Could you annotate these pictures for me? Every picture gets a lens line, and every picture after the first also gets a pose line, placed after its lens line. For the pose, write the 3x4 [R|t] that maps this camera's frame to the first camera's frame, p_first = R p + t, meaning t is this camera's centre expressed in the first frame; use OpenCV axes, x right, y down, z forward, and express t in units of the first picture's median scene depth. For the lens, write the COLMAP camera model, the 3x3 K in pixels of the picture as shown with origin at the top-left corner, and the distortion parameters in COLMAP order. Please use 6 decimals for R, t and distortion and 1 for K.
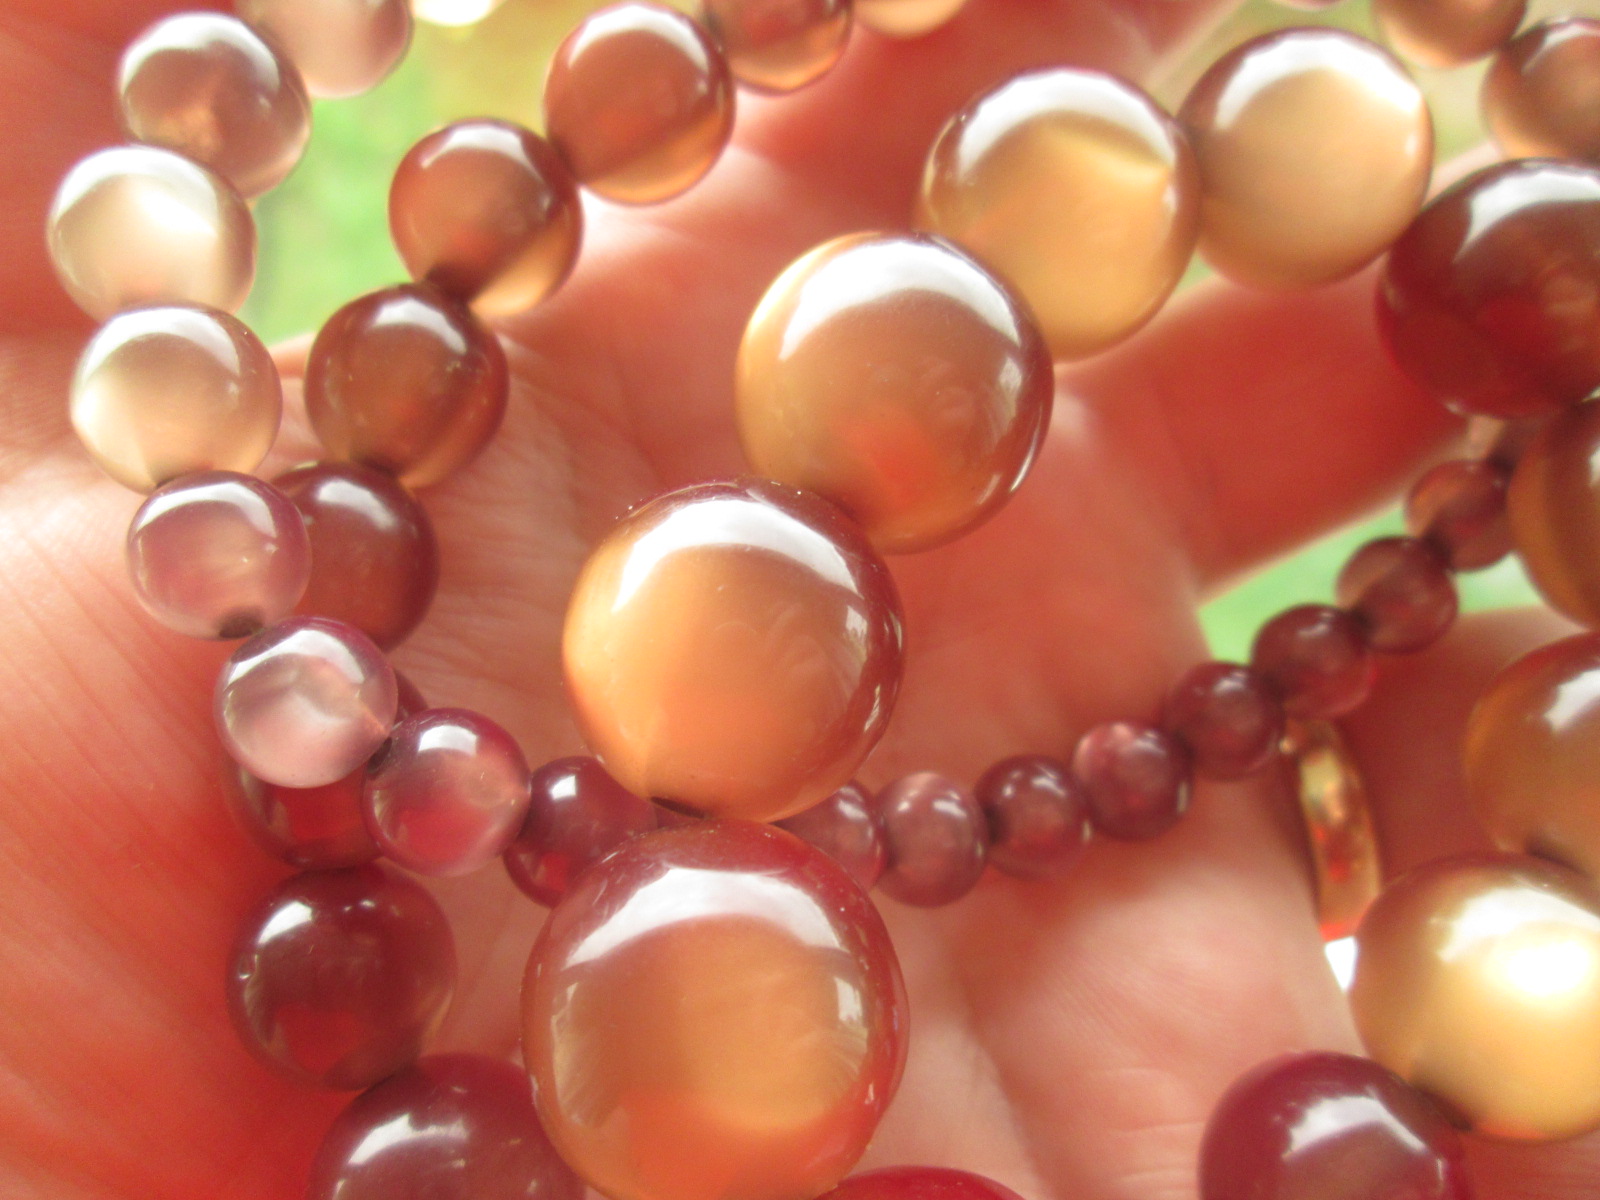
lens RADIAL K [[1300.4, 0, 800.0], [0, 1300.4, 600.0], [0, 0, 1]] dist [-0.019936, -0.007110]
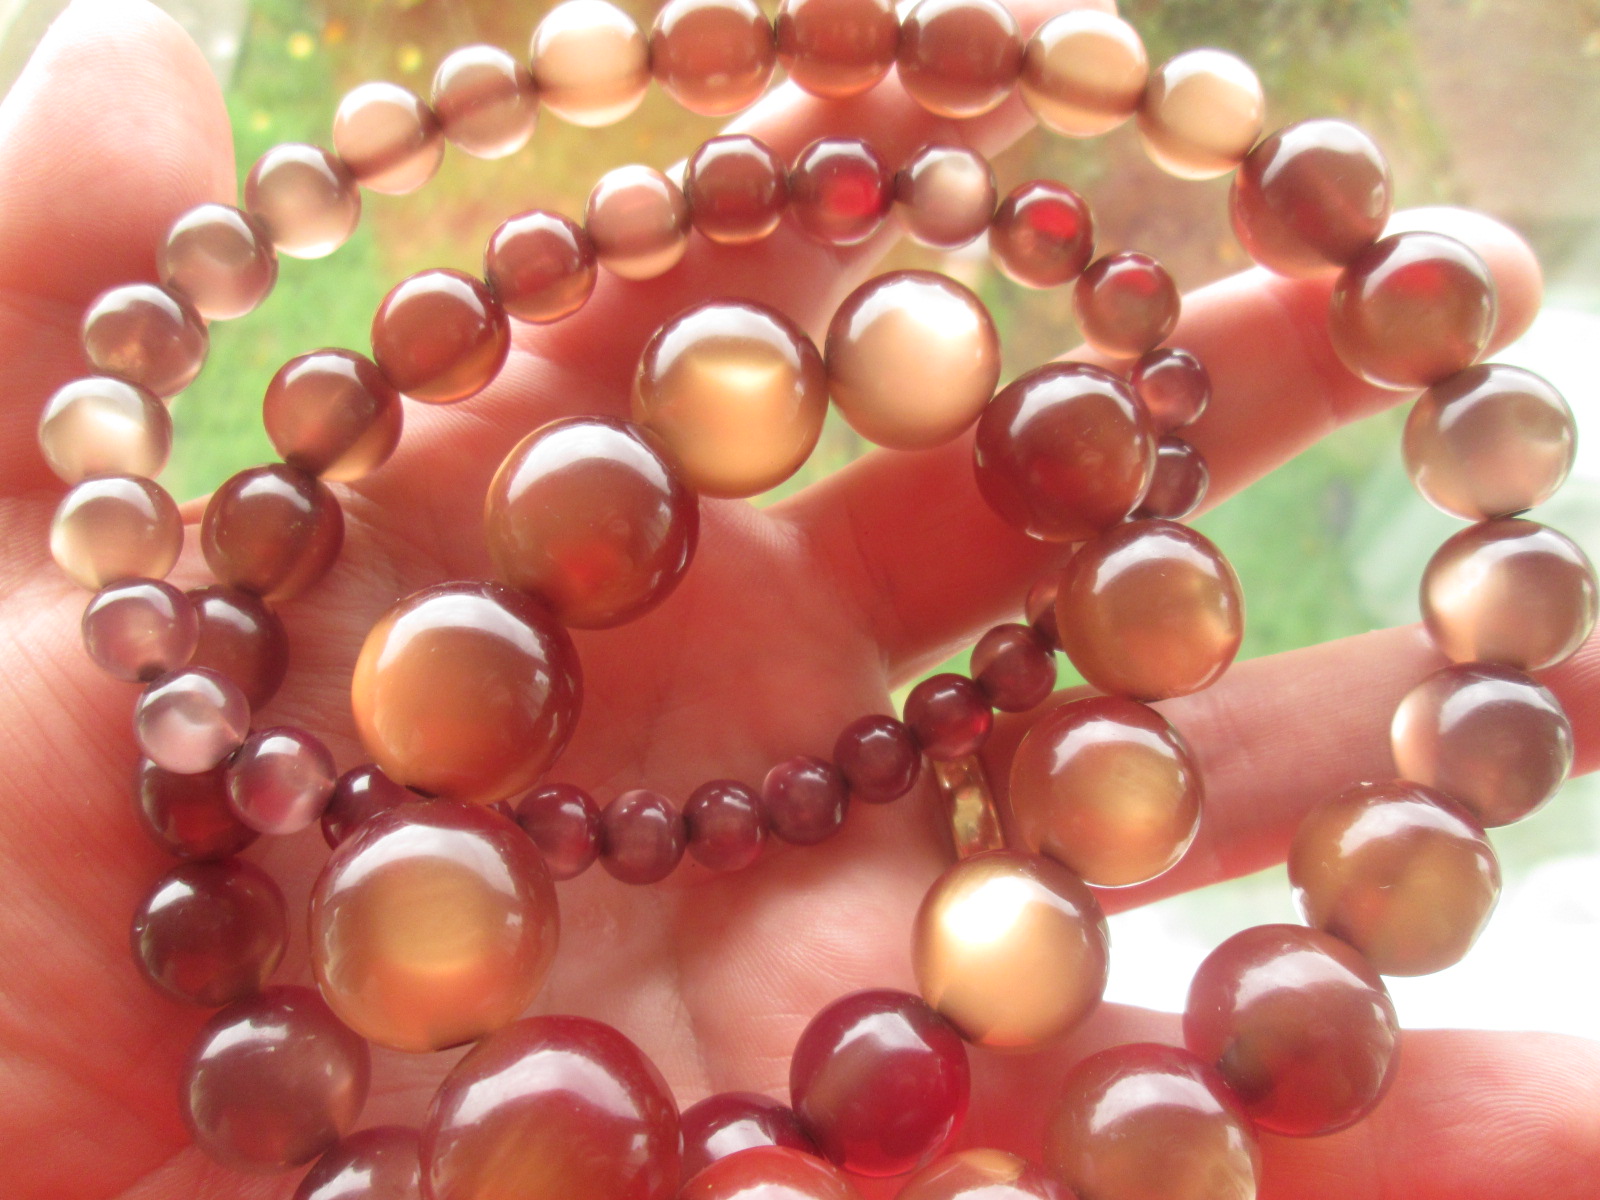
lens RADIAL K [[1296.3, 0, 800.0], [0, 1296.3, 600.0], [0, 0, 1]] dist [0.006988, -0.129724]
pose [[0.998801, -0.018260, 0.045428, 0.241093], [0.022930, 0.994260, -0.104501, 0.088628], [-0.043259, 0.105418, 0.993487, -0.503326]]
